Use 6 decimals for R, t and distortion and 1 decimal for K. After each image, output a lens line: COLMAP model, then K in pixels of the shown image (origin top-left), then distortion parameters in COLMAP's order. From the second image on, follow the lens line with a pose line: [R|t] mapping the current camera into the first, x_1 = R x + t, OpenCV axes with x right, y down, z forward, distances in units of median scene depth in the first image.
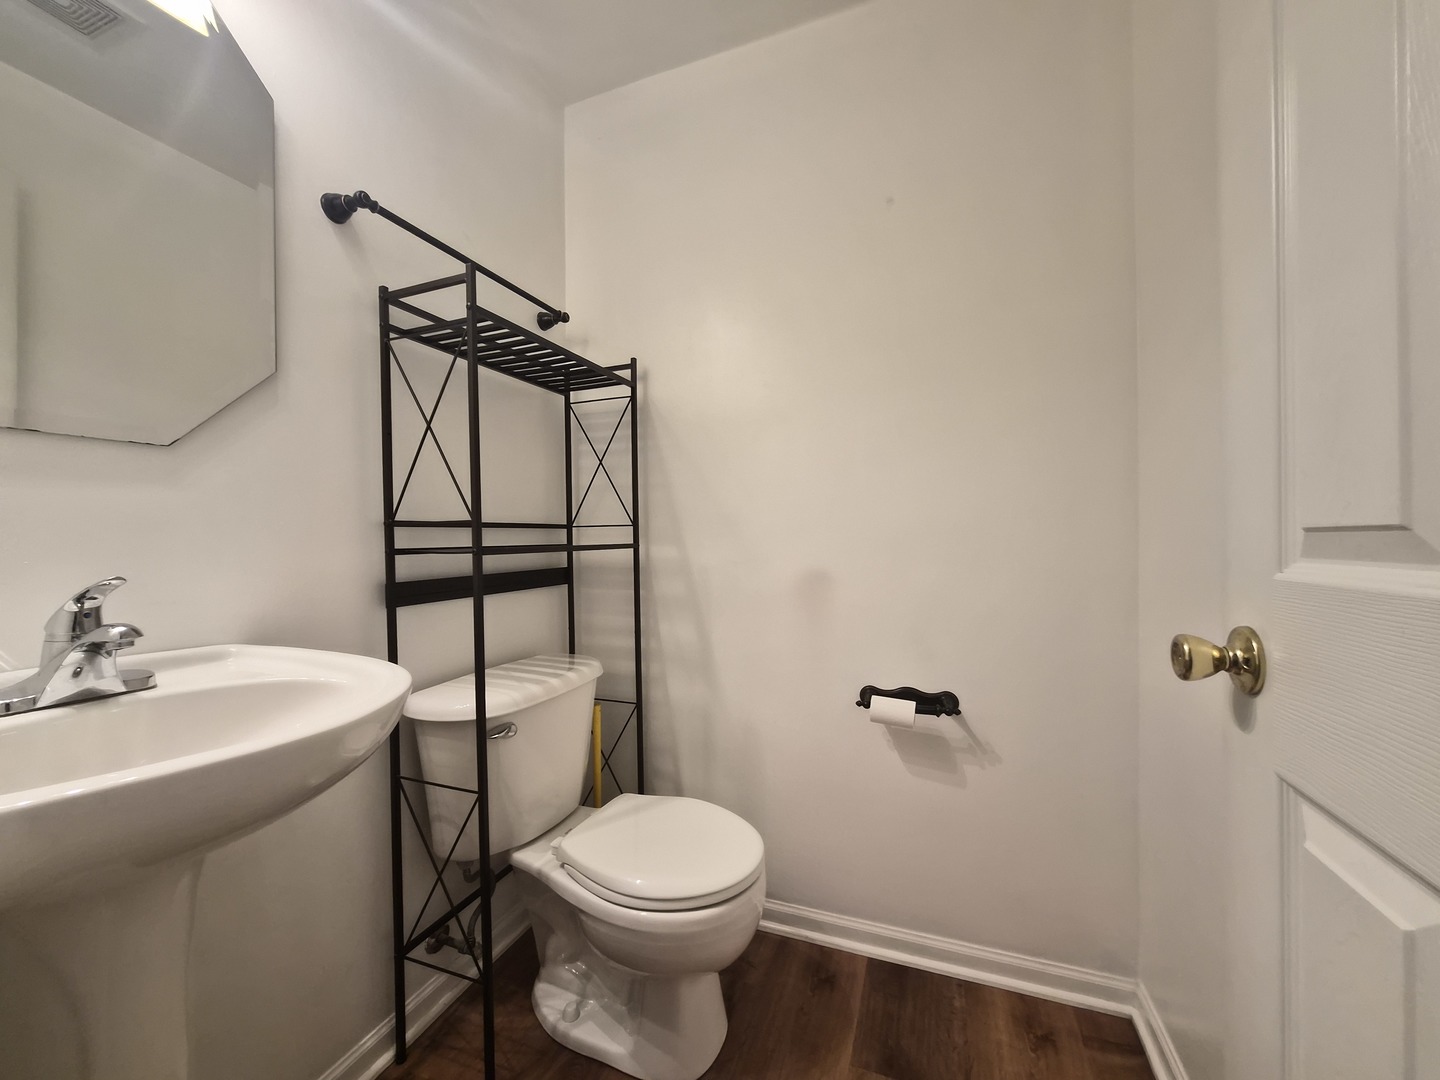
lens RADIAL K [[565.7, 0, 714.1], [0, 565.7, 541.7], [0, 0, 1]] dist [-0.002889, -0.000322]
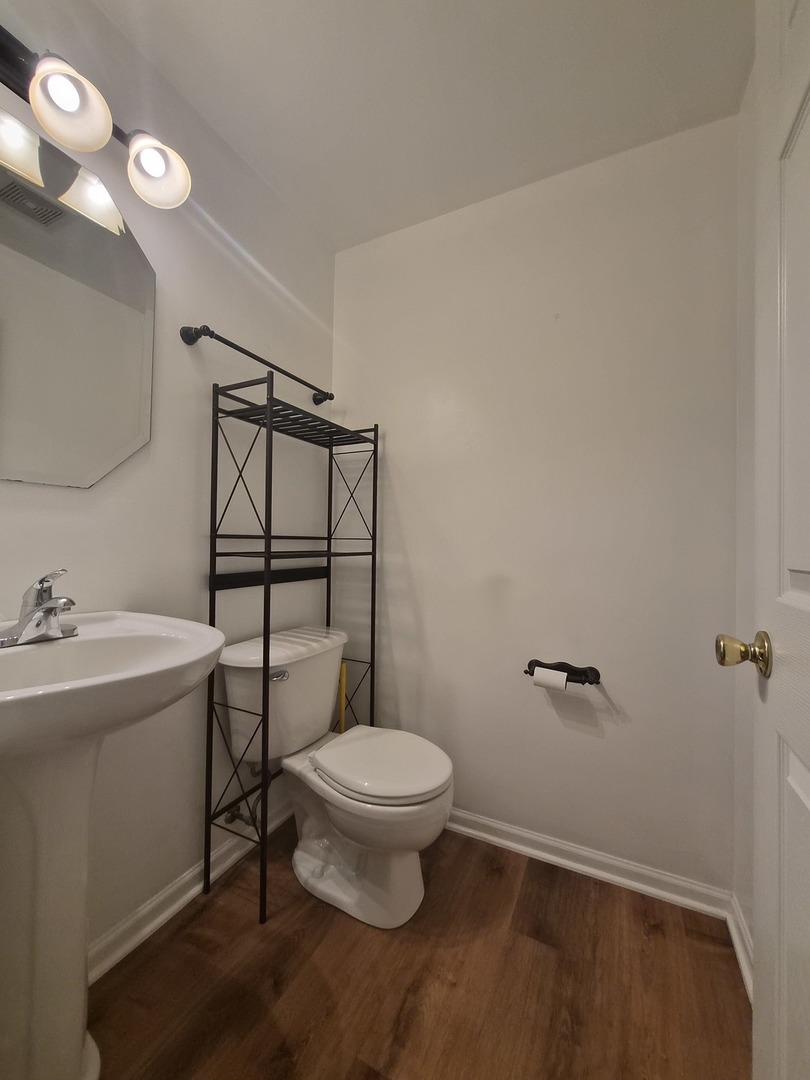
lens RADIAL K [[422.4, 0, 398.7], [0, 422.4, 535.5], [0, 0, 1]] dist [-0.001069, -0.000354]
pose [[0.994907, 0.027289, -0.097037, 0.038479], [-0.029608, 0.999307, -0.022539, -0.021993], [0.096355, 0.025297, 0.995026, -0.093683]]
